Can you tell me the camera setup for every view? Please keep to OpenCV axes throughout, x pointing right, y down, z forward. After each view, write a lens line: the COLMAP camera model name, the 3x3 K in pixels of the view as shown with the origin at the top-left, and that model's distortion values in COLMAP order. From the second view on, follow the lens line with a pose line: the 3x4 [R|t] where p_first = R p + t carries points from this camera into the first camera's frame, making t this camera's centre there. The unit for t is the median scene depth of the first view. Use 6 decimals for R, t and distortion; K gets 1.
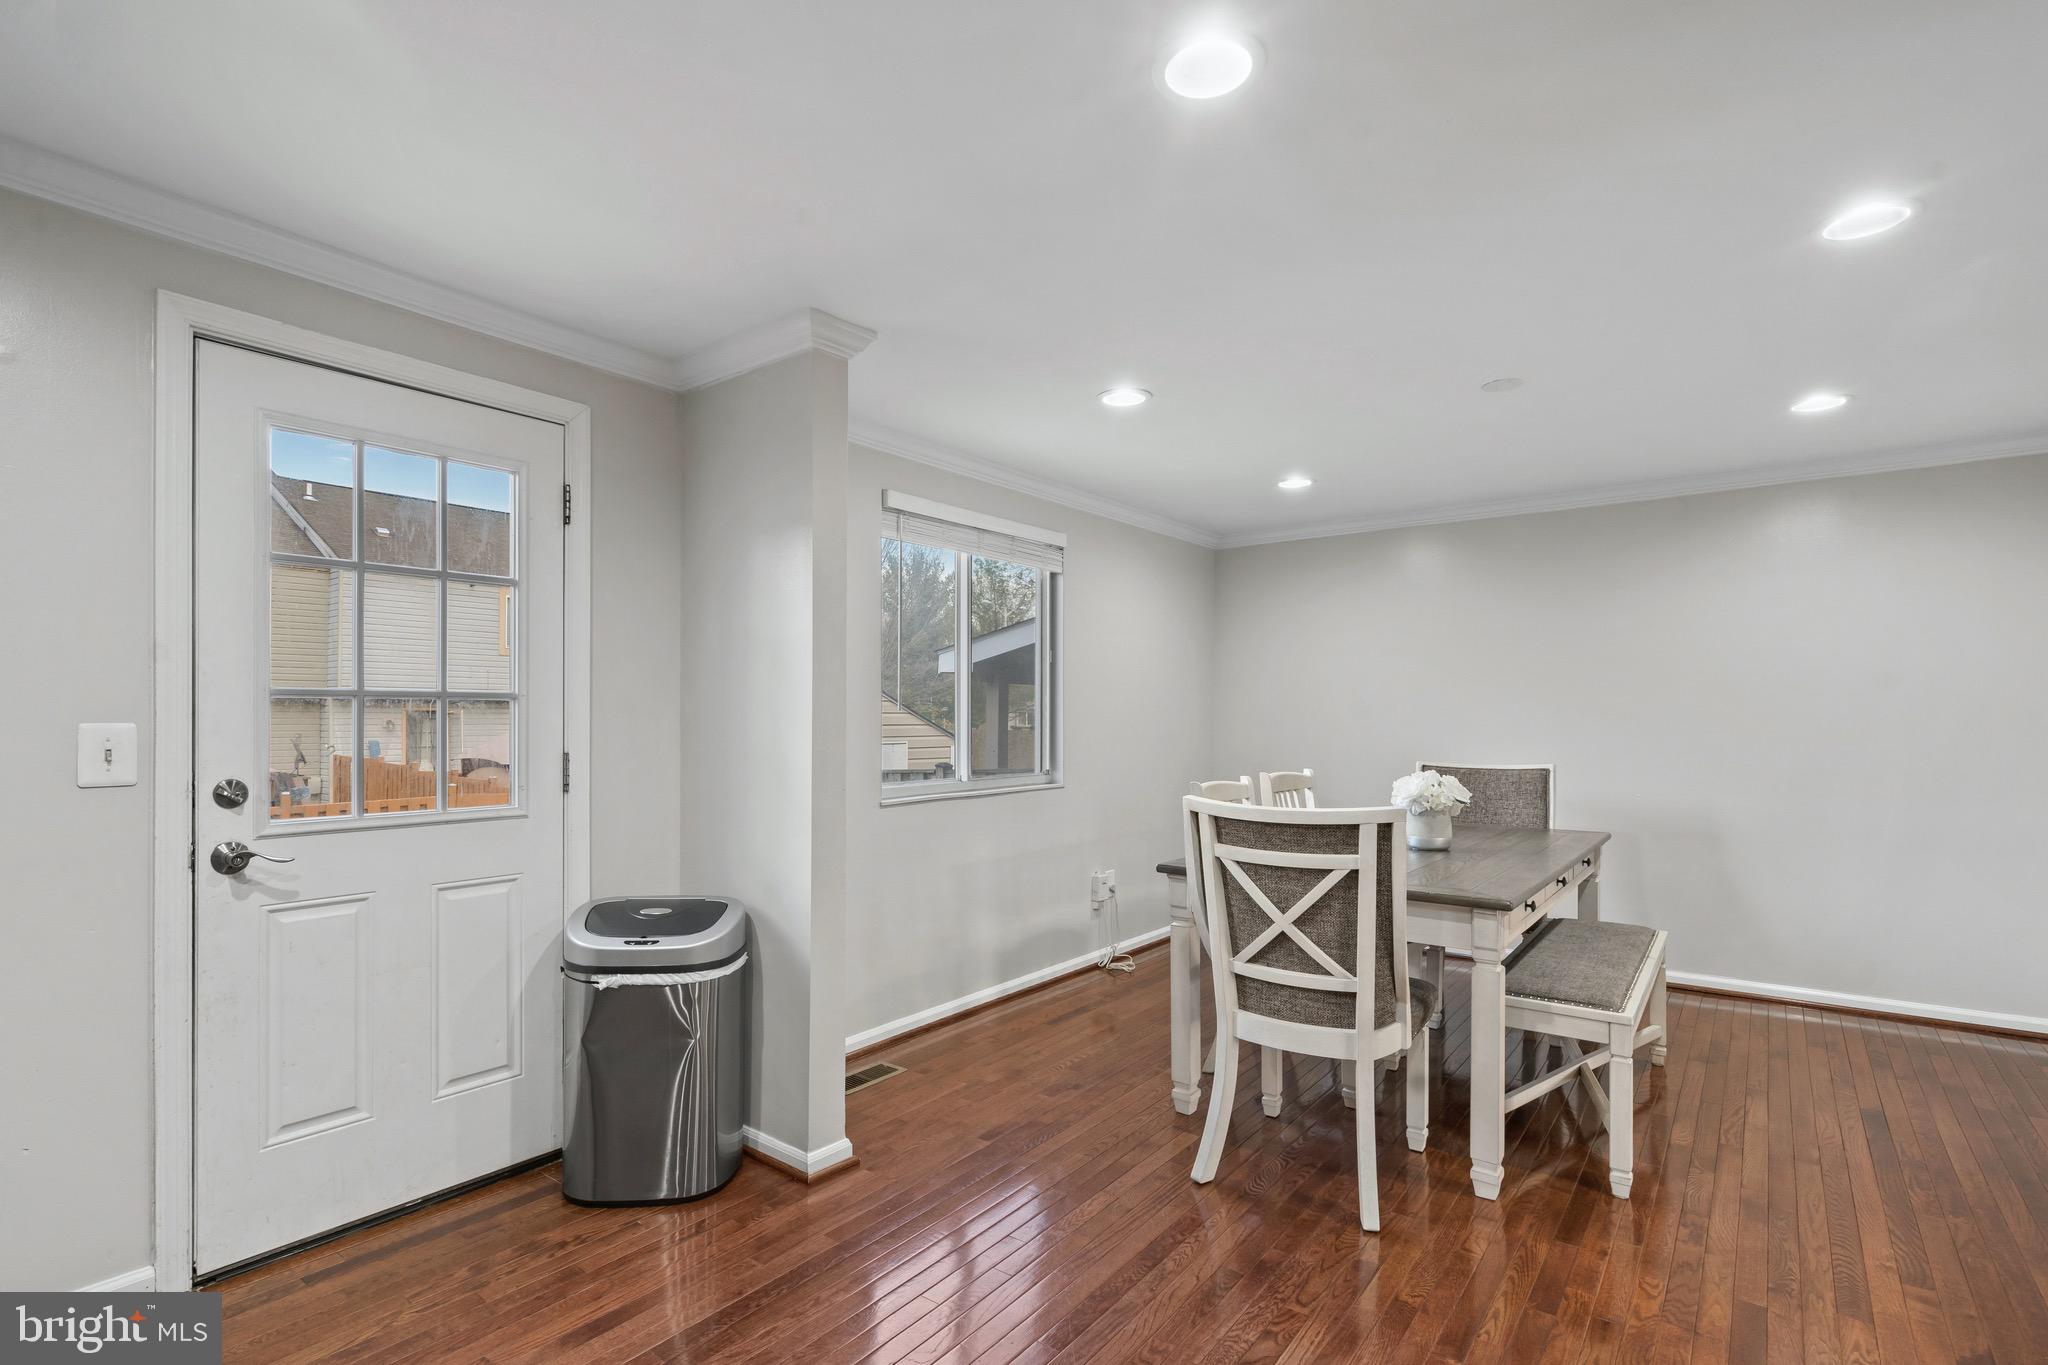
lens RADIAL K [[964.5, 0, 1031.9], [0, 964.5, 712.9], [0, 0, 1]] dist [-0.005763, 0.003327]
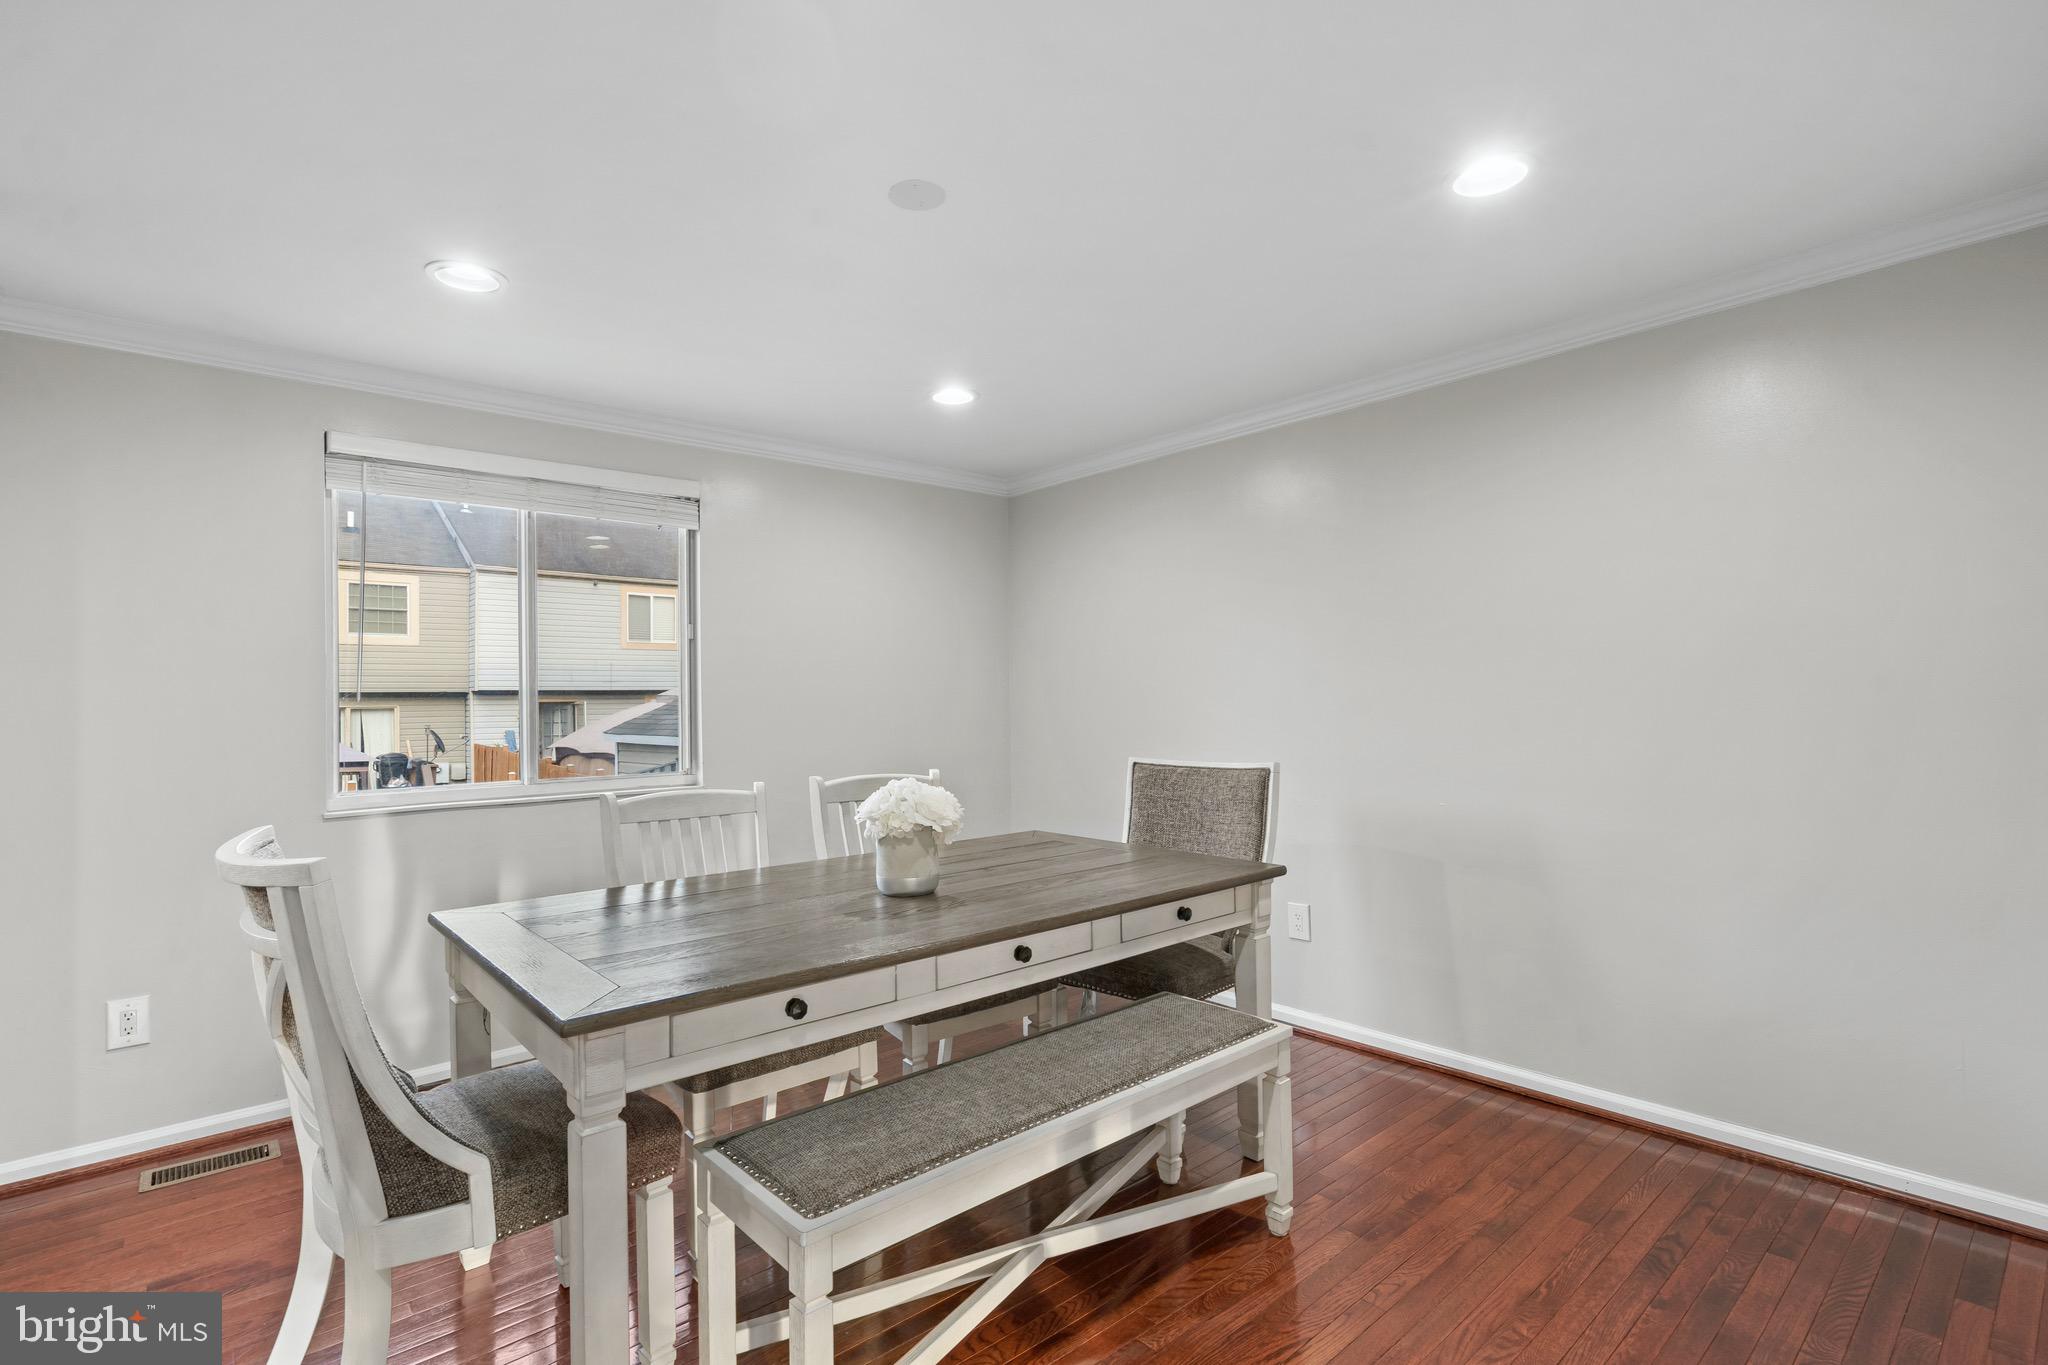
lens RADIAL K [[964.5, 0, 1008.7], [0, 964.5, 691.7], [0, 0, 1]] dist [-0.005763, 0.003327]
pose [[0.980722, -0.017725, -0.194604, 0.486447], [0.017041, 0.999841, -0.005189, 0.002110], [0.194665, 0.001772, 0.980868, 0.265560]]
